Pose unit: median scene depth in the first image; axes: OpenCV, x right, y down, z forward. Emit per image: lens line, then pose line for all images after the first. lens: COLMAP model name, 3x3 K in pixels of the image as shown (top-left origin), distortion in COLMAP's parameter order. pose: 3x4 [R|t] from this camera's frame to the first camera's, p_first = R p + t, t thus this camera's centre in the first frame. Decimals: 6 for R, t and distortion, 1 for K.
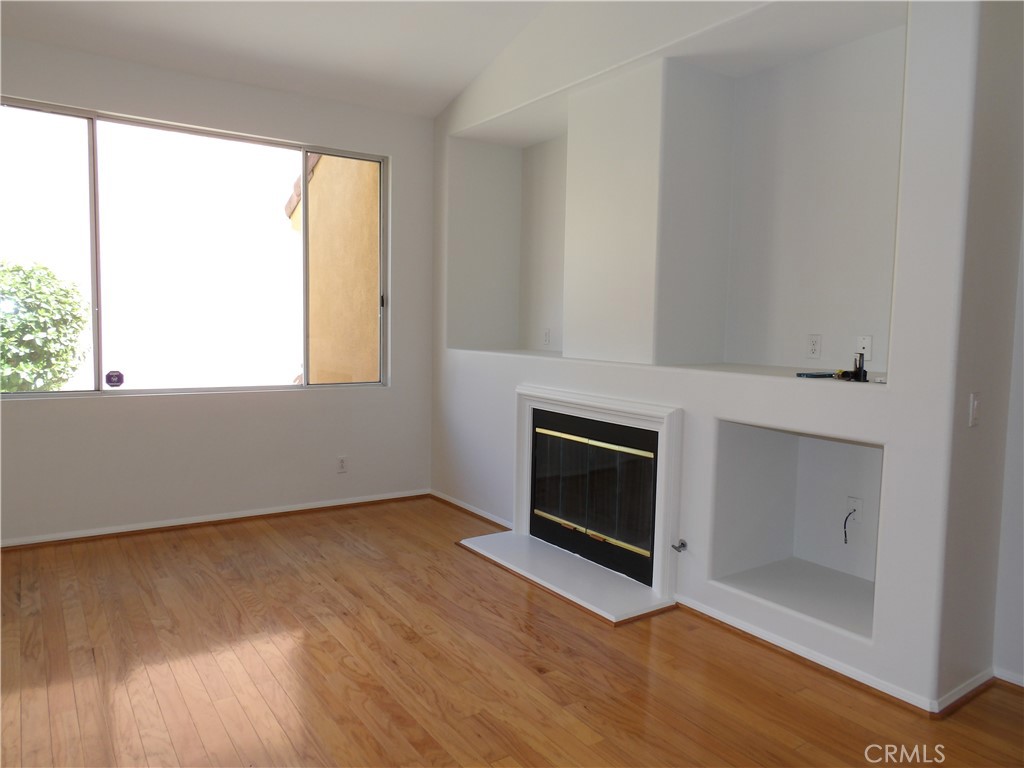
lens RADIAL K [[728.1, 0, 506.7], [0, 728.1, 382.6], [0, 0, 1]] dist [0.005772, 0.007131]
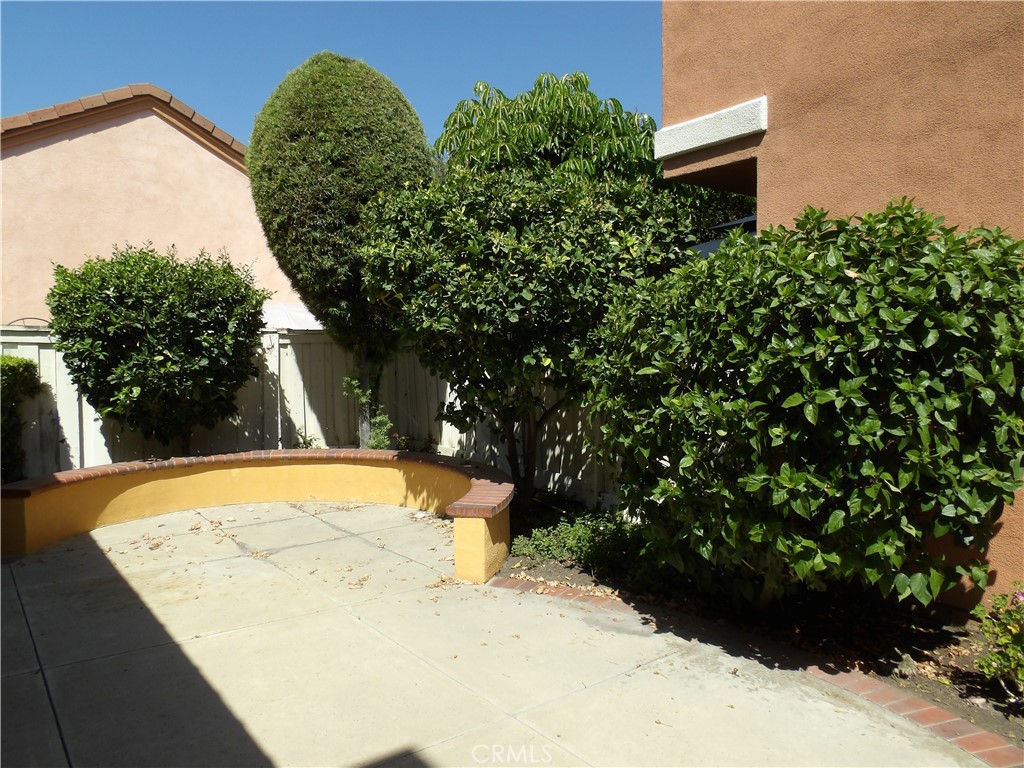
lens RADIAL K [[728.1, 0, 506.7], [0, 728.1, 382.6], [0, 0, 1]] dist [0.005772, 0.007131]
pose [[0.050271, 0.022158, -0.998490, -0.278723], [-0.081573, 0.996505, 0.018007, -0.065308], [0.995399, 0.080545, 0.051903, 0.822204]]
